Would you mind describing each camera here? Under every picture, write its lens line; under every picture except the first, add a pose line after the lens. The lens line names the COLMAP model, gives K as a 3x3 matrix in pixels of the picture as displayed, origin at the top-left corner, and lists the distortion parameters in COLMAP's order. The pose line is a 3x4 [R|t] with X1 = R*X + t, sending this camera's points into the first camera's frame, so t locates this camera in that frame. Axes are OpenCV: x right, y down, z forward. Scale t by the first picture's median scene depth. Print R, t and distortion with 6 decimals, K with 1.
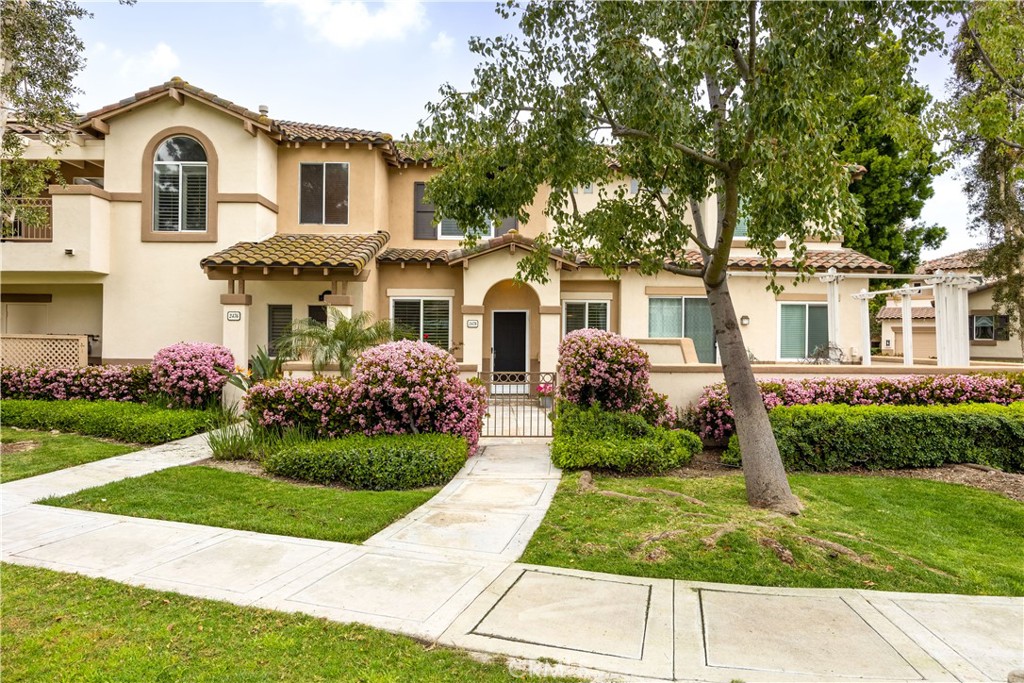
lens RADIAL K [[625.2, 0, 512.0], [0, 625.2, 341.5], [0, 0, 1]] dist [-0.001226, -0.000106]
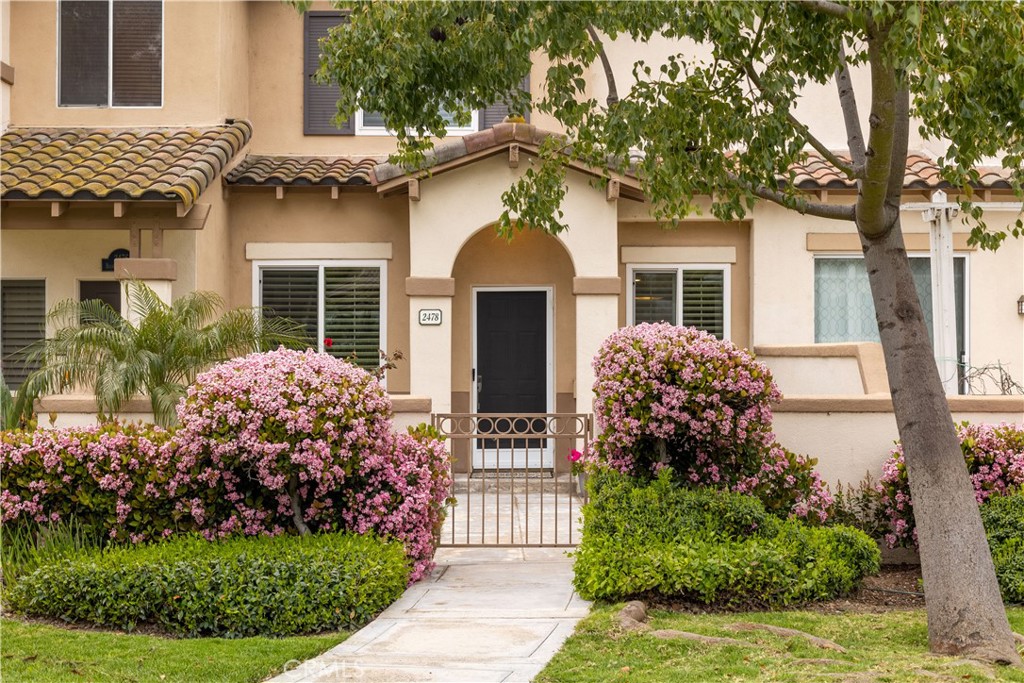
lens RADIAL K [[1505.7, 0, 512.0], [0, 1505.7, 341.5], [0, 0, 1]] dist [0.018662, 0.004726]
pose [[0.999694, -0.007605, -0.023531, 0.040610], [0.007266, 0.999869, -0.014489, 0.010692], [0.023638, 0.014314, 0.999618, -0.199501]]
